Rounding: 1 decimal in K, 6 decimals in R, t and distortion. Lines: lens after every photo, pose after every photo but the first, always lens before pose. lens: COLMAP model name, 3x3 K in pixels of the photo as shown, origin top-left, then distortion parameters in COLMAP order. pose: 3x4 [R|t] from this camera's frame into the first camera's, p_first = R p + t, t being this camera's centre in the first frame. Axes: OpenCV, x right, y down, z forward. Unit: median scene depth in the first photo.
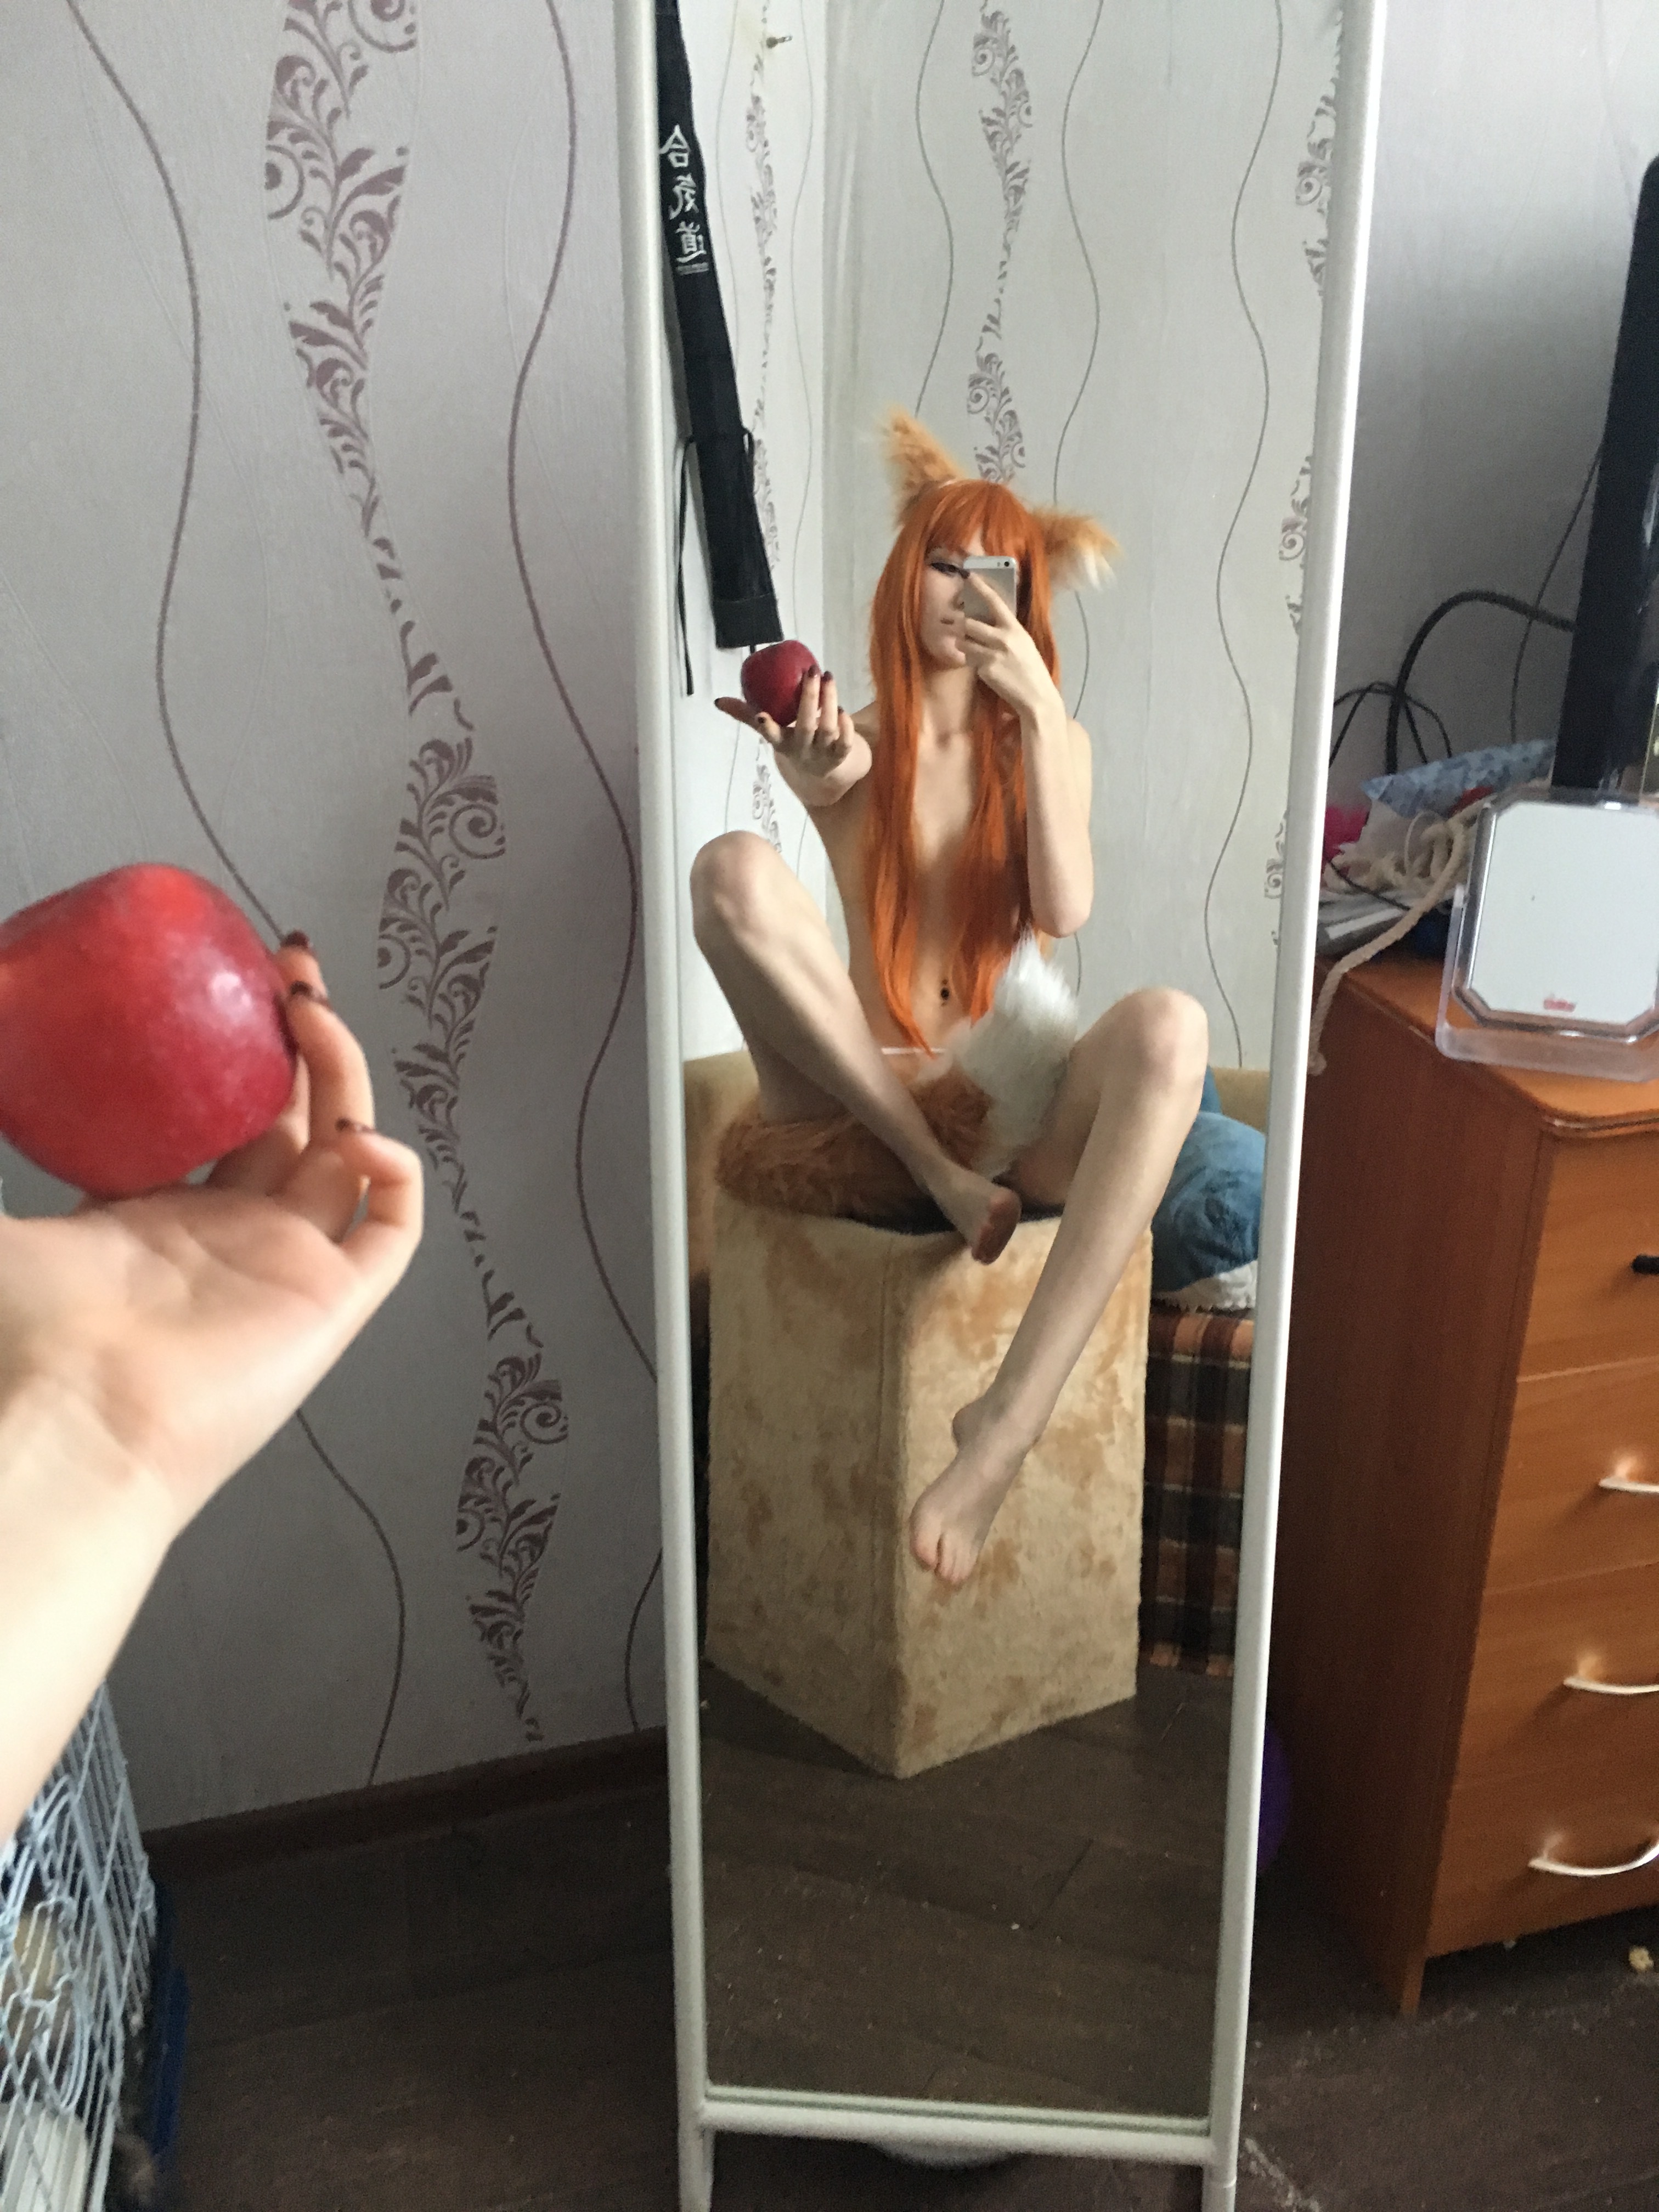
lens RADIAL K [[1879.5, 0, 822.2], [0, 1879.5, 1110.7], [0, 0, 1]] dist [0.096865, -0.132761]
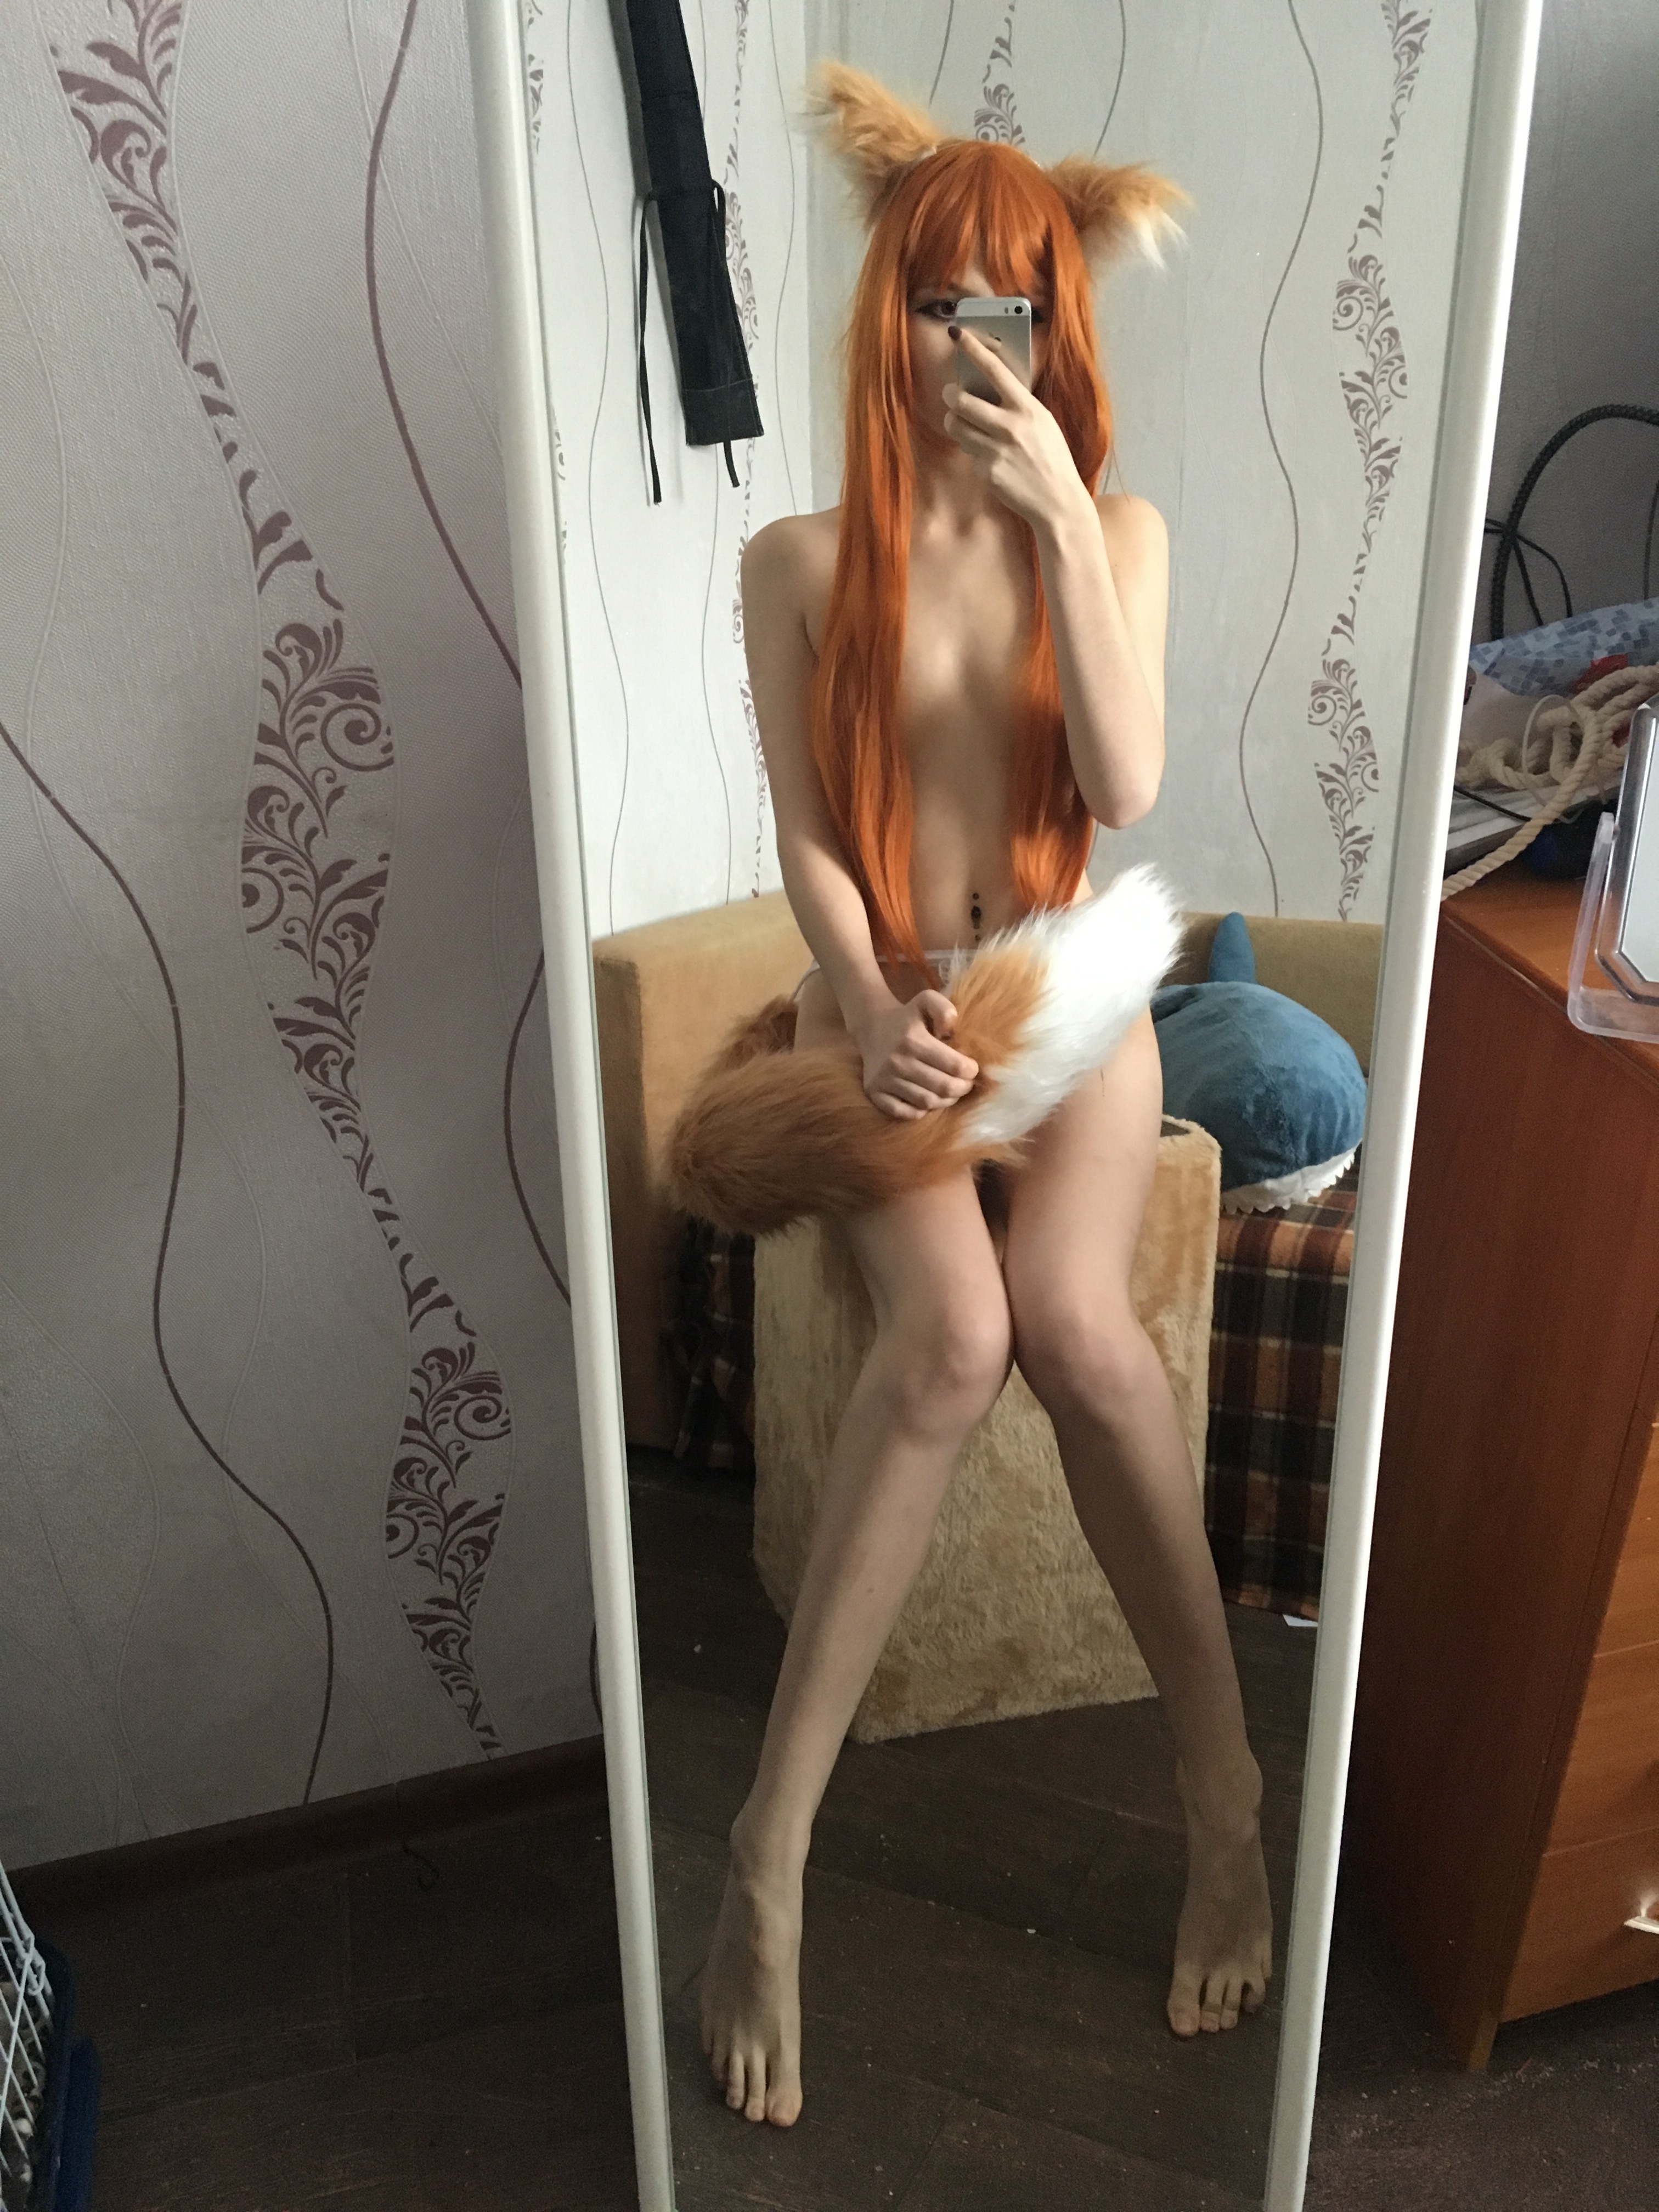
lens RADIAL K [[1881.6, 0, 827.1], [0, 1881.6, 1109.5], [0, 0, 1]] dist [0.092849, -0.131698]
pose [[0.999913, -0.012627, -0.003819, 0.015461], [0.012983, 0.993272, 0.115072, -0.075605], [0.002340, -0.115111, 0.993350, 0.174372]]
